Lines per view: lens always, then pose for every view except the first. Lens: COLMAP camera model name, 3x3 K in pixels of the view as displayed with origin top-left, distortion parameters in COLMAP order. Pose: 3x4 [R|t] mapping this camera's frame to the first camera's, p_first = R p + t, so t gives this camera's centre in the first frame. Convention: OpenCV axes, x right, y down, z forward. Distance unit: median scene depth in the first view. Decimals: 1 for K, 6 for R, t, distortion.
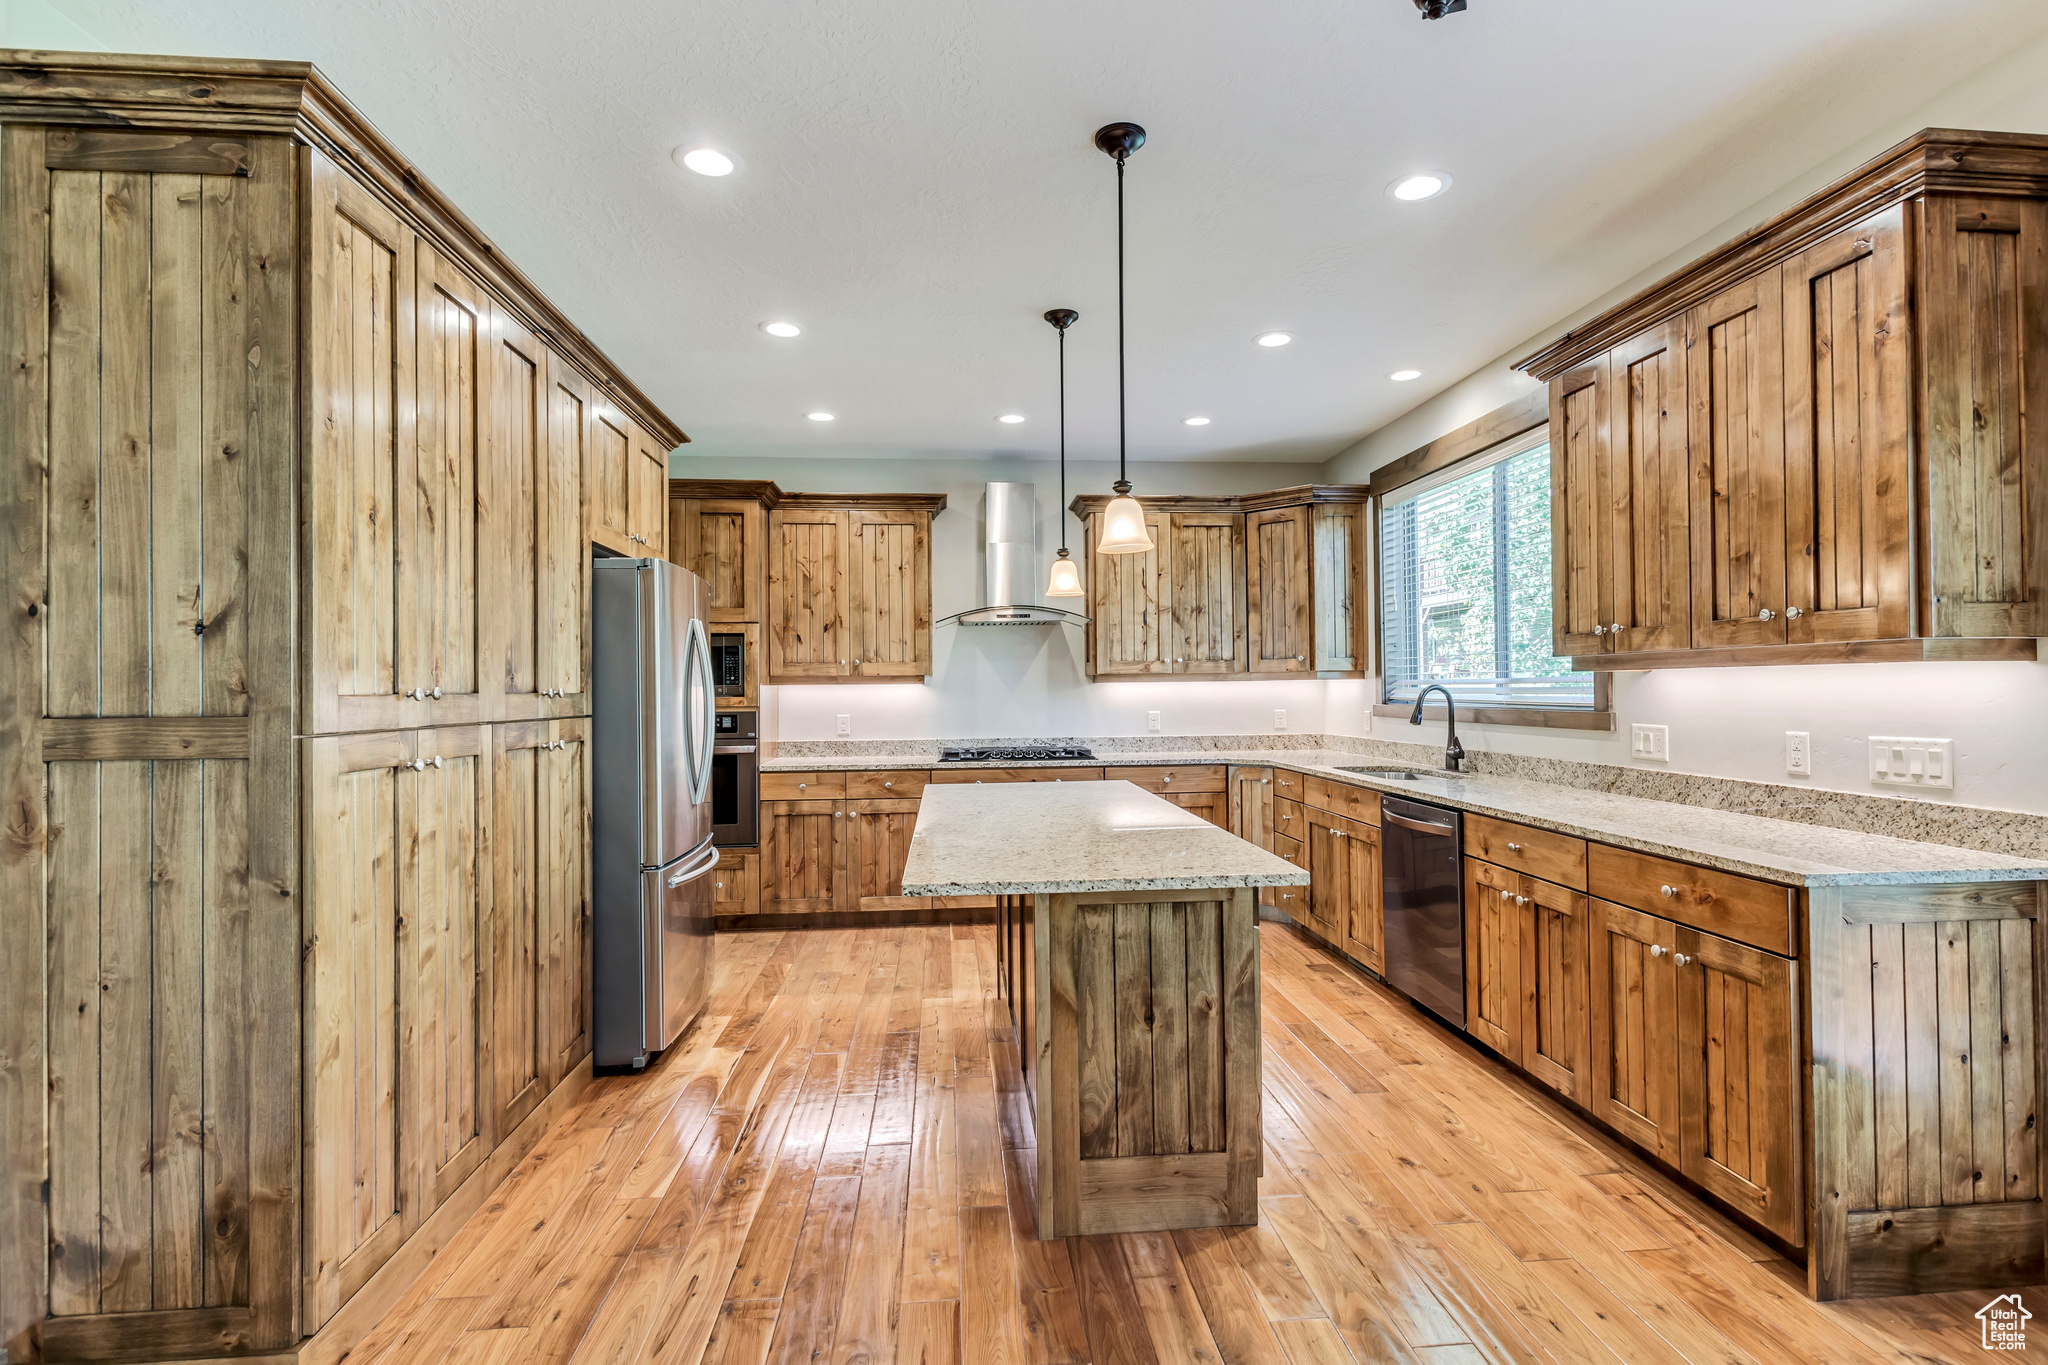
lens RADIAL K [[1007.3, 0, 1043.1], [0, 1007.3, 658.7], [0, 0, 1]] dist [0.000950, 0.000094]
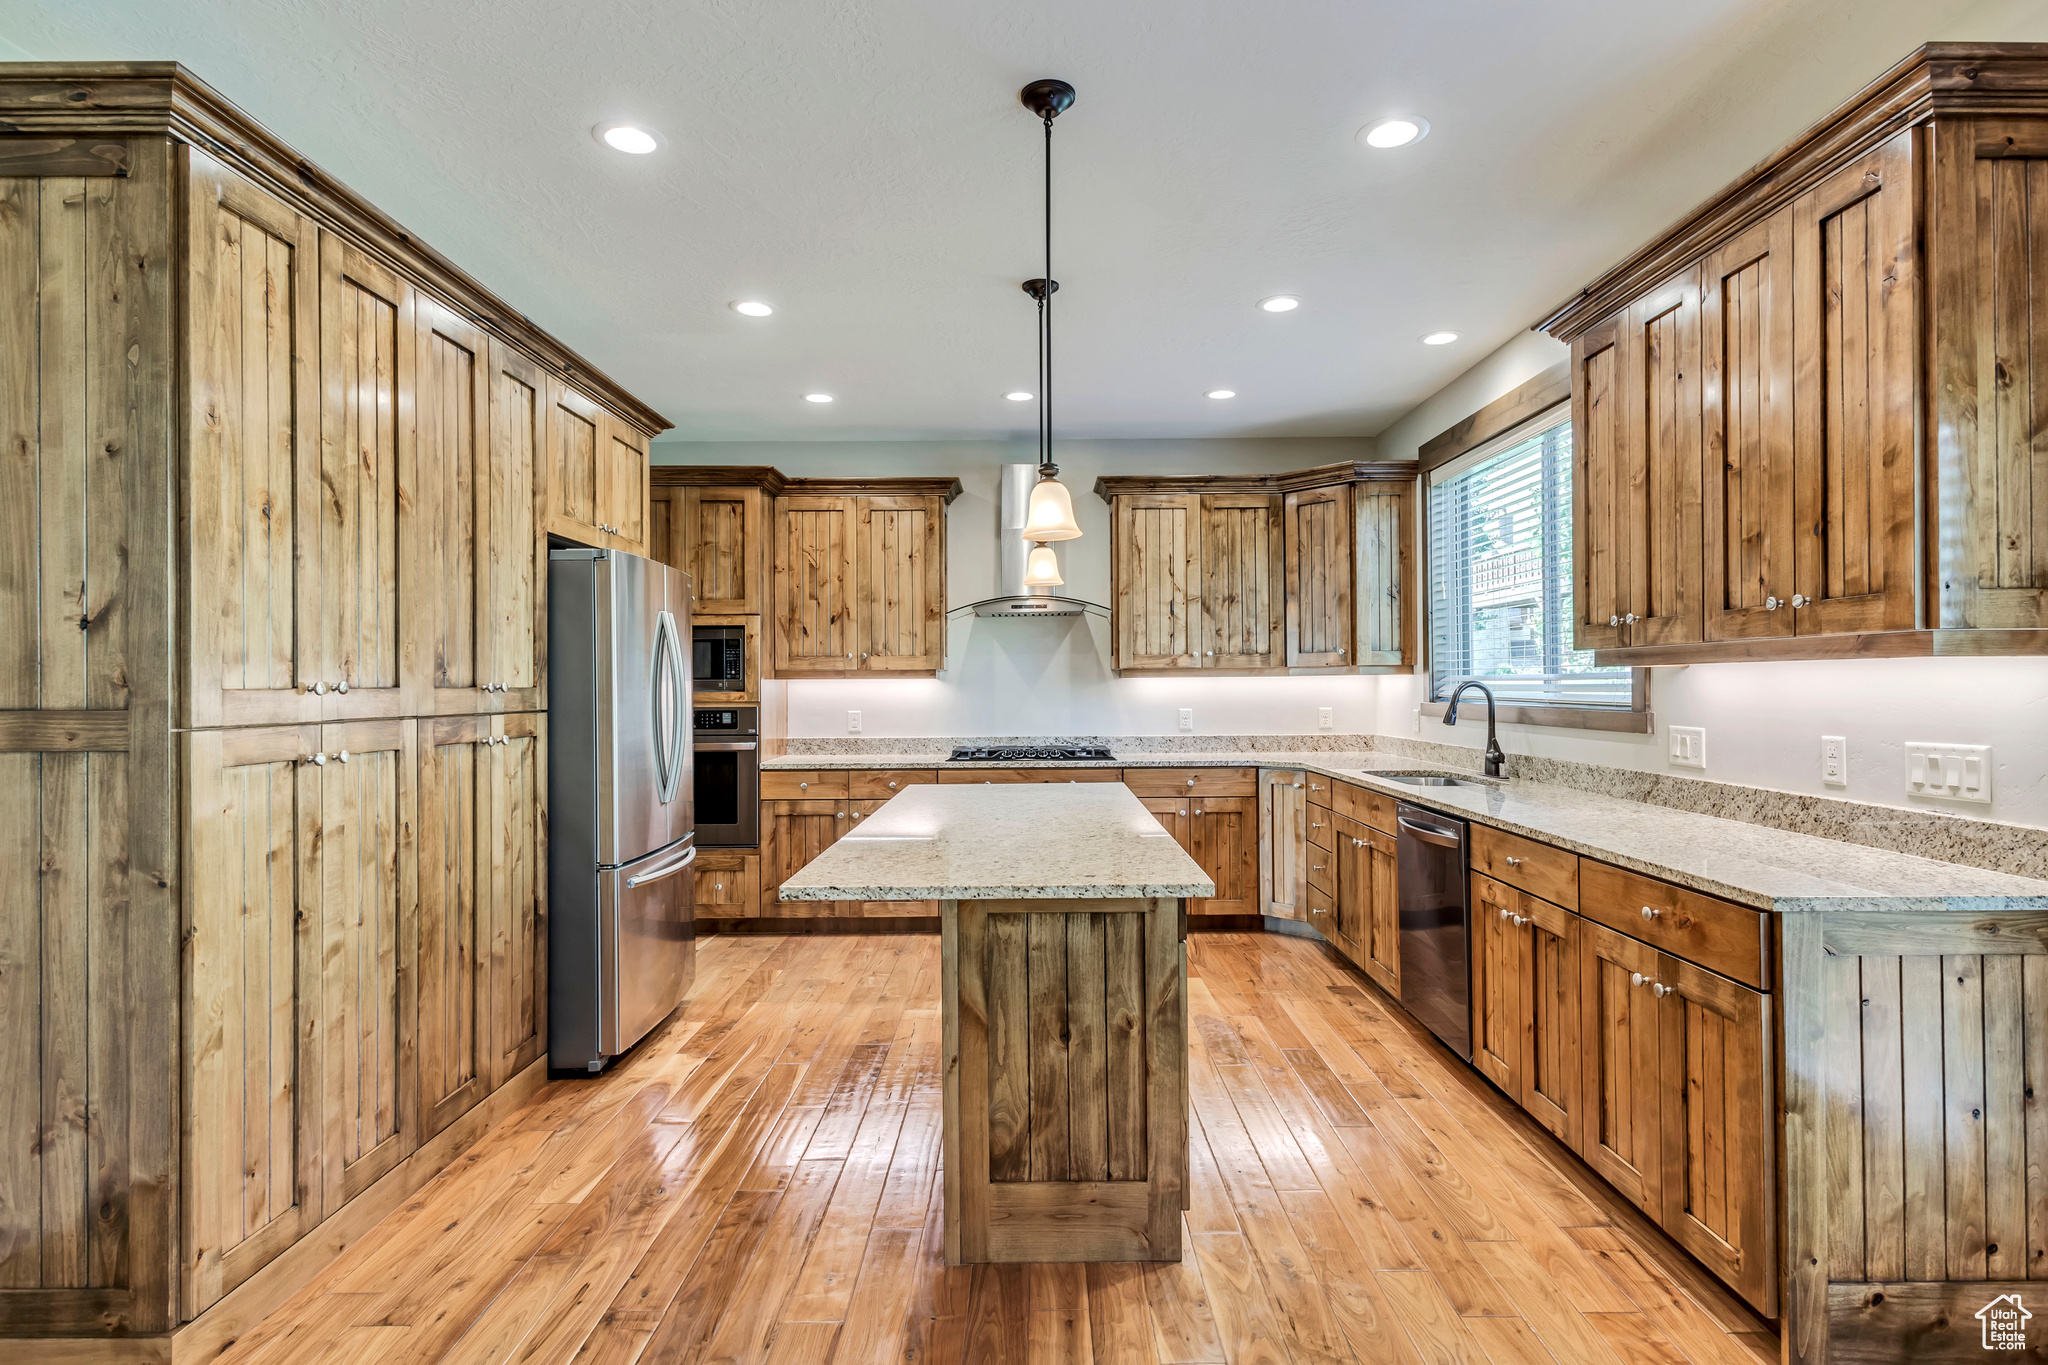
lens RADIAL K [[1081.9, 0, 1039.7], [0, 1081.9, 657.2], [0, 0, 1]] dist [0.013854, -0.005484]
pose [[0.995826, 0.000663, -0.091271, 0.163626], [-0.000169, 0.999985, 0.005412, -0.001387], [0.091273, -0.005374, 0.995811, -0.006959]]
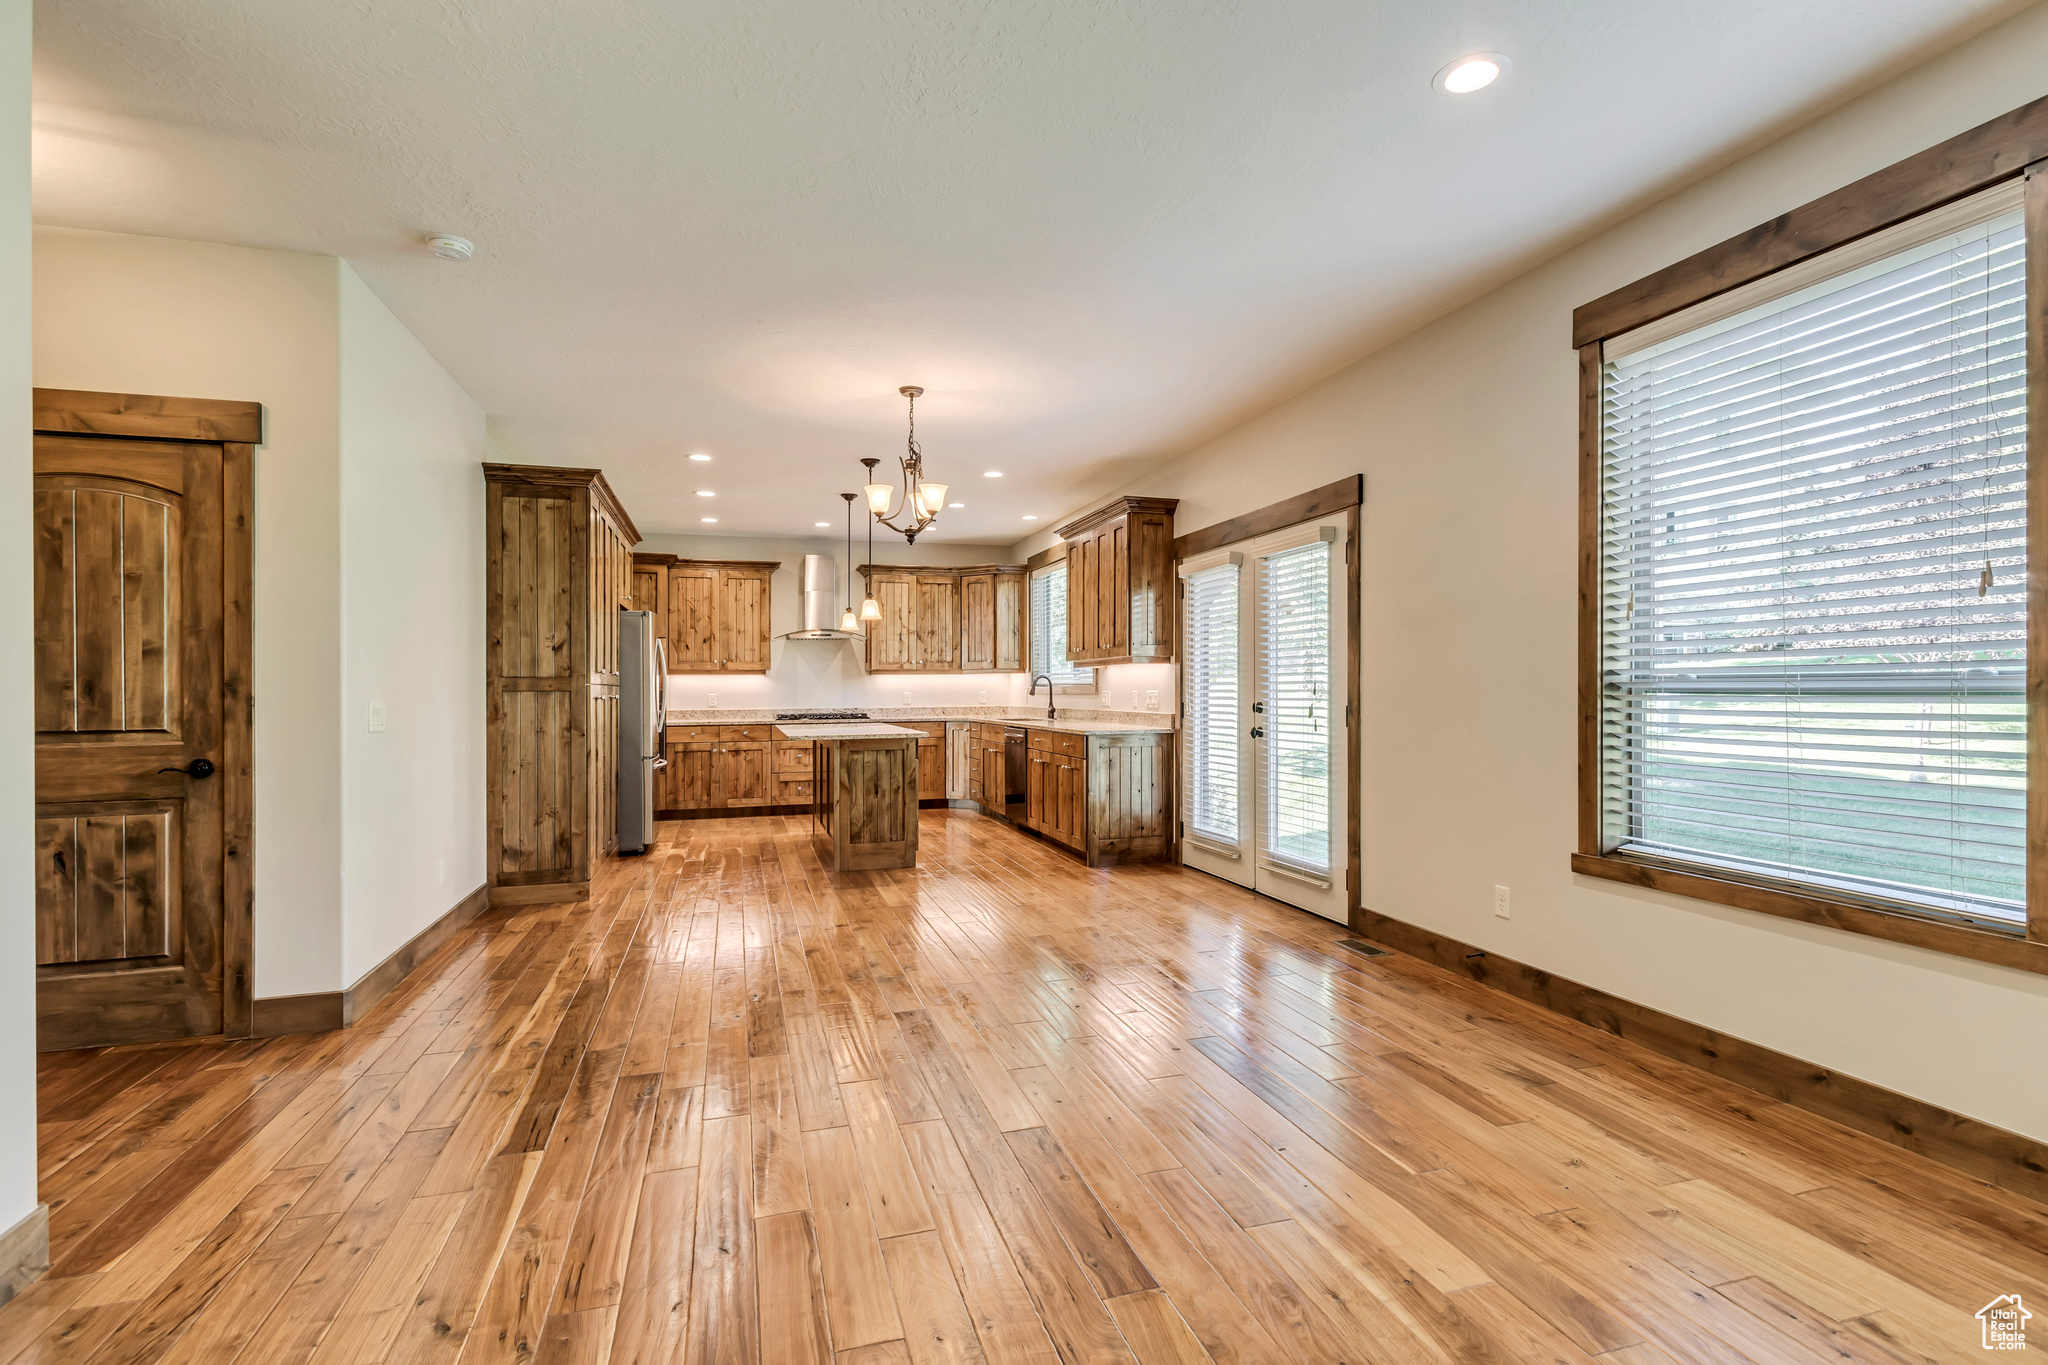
lens RADIAL K [[1009.8, 0, 1069.7], [0, 1009.8, 655.1], [0, 0, 1]] dist [0.001911, 0.000246]
pose [[0.975295, 0.009622, 0.220697, 0.008215], [-0.008347, 0.999943, -0.006707, -0.001529], [-0.220749, 0.004699, 0.975319, -1.684098]]
